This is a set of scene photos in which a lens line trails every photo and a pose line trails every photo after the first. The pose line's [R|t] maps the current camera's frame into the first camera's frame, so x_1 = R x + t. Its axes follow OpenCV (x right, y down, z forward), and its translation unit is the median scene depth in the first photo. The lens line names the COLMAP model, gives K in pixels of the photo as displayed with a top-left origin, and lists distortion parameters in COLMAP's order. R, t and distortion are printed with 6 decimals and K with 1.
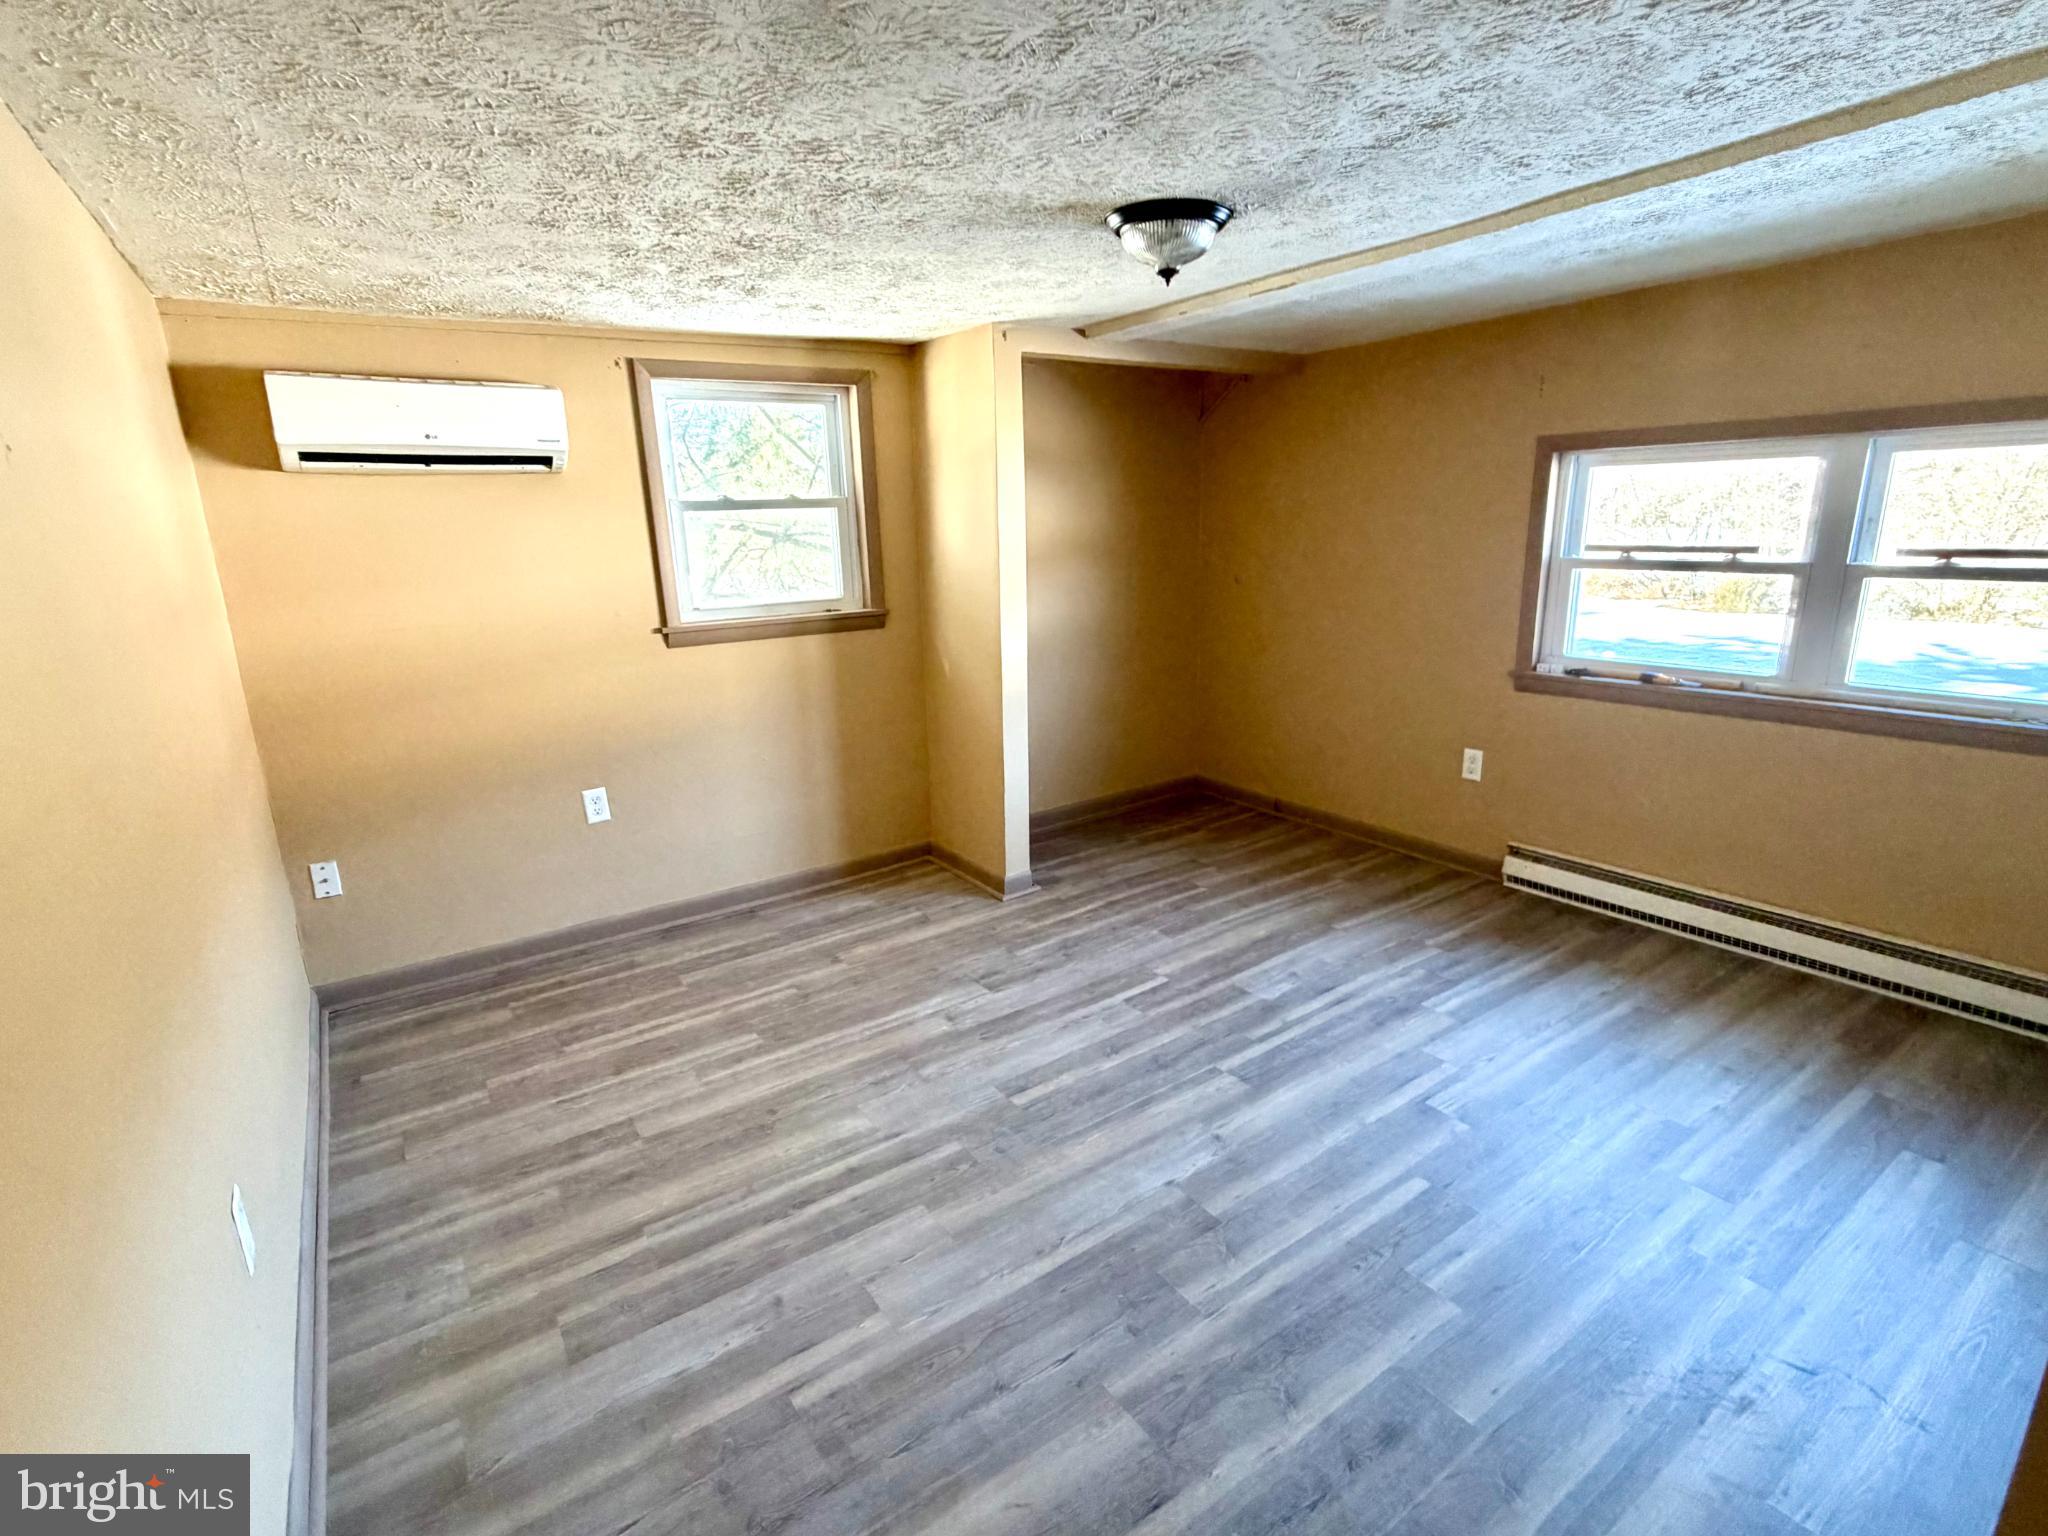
lens RADIAL K [[980.3, 0, 1021.8], [0, 980.3, 767.6], [0, 0, 1]] dist [0.000180, 0.000017]
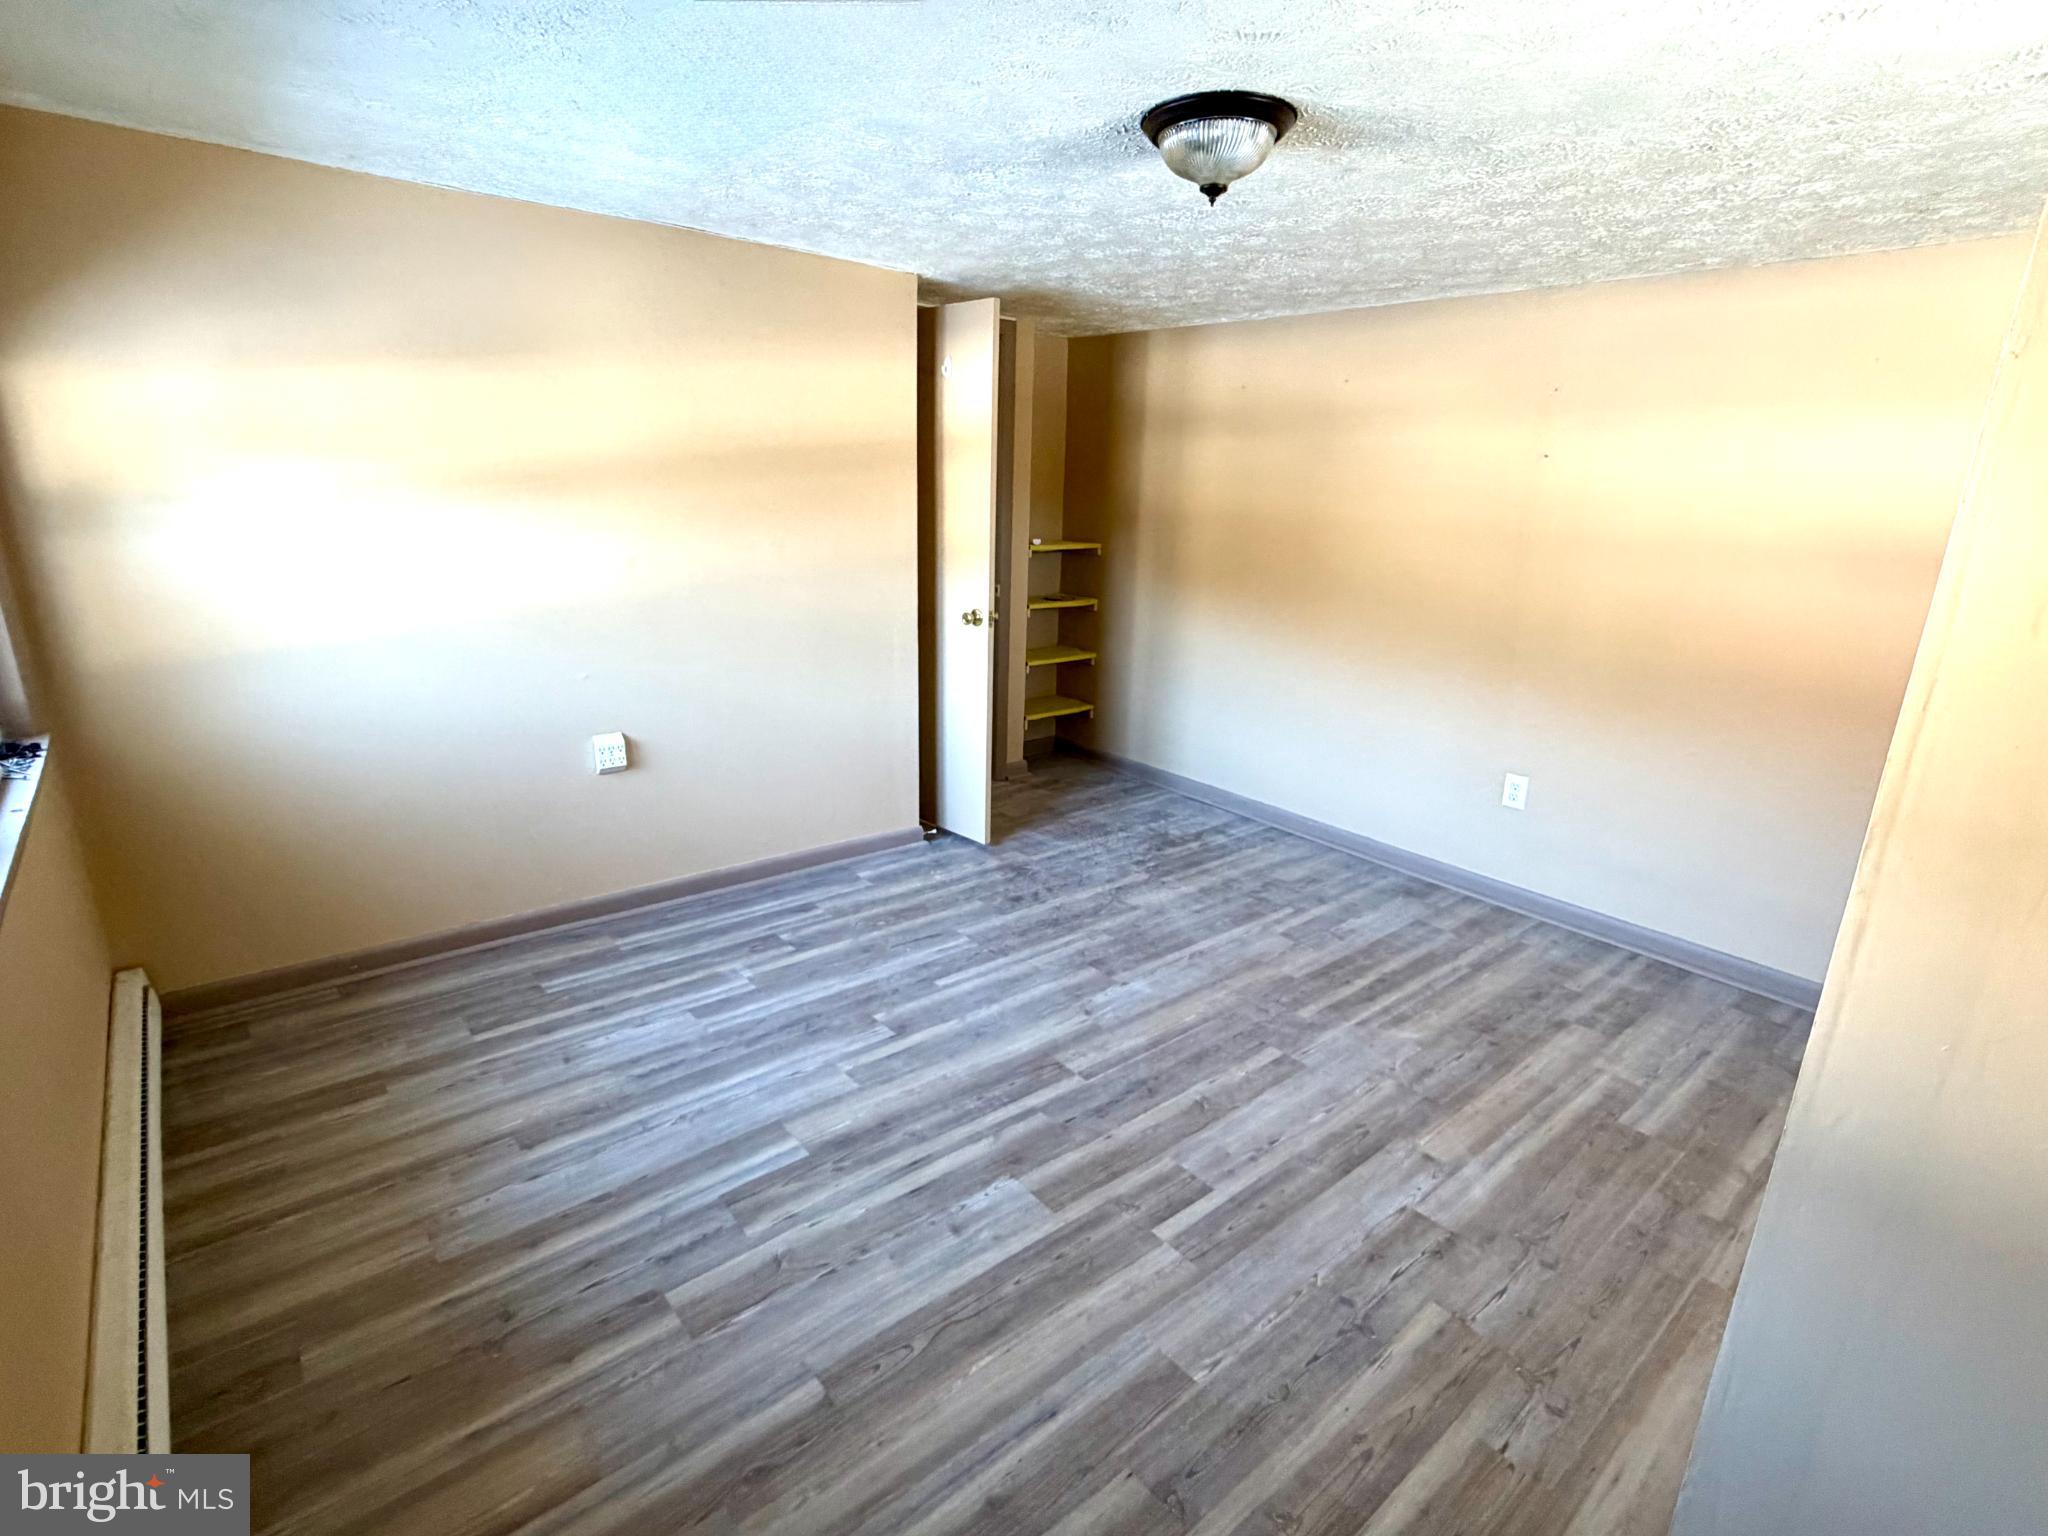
lens RADIAL K [[980.3, 0, 1021.2], [0, 980.3, 769.9], [0, 0, 1]] dist [0.000180, 0.000017]
pose [[-0.994934, 0.029258, -0.096175, 0.350082], [-0.025191, 0.853620, 0.520287, -0.443067], [0.097319, 0.520074, -0.848559, 1.677342]]
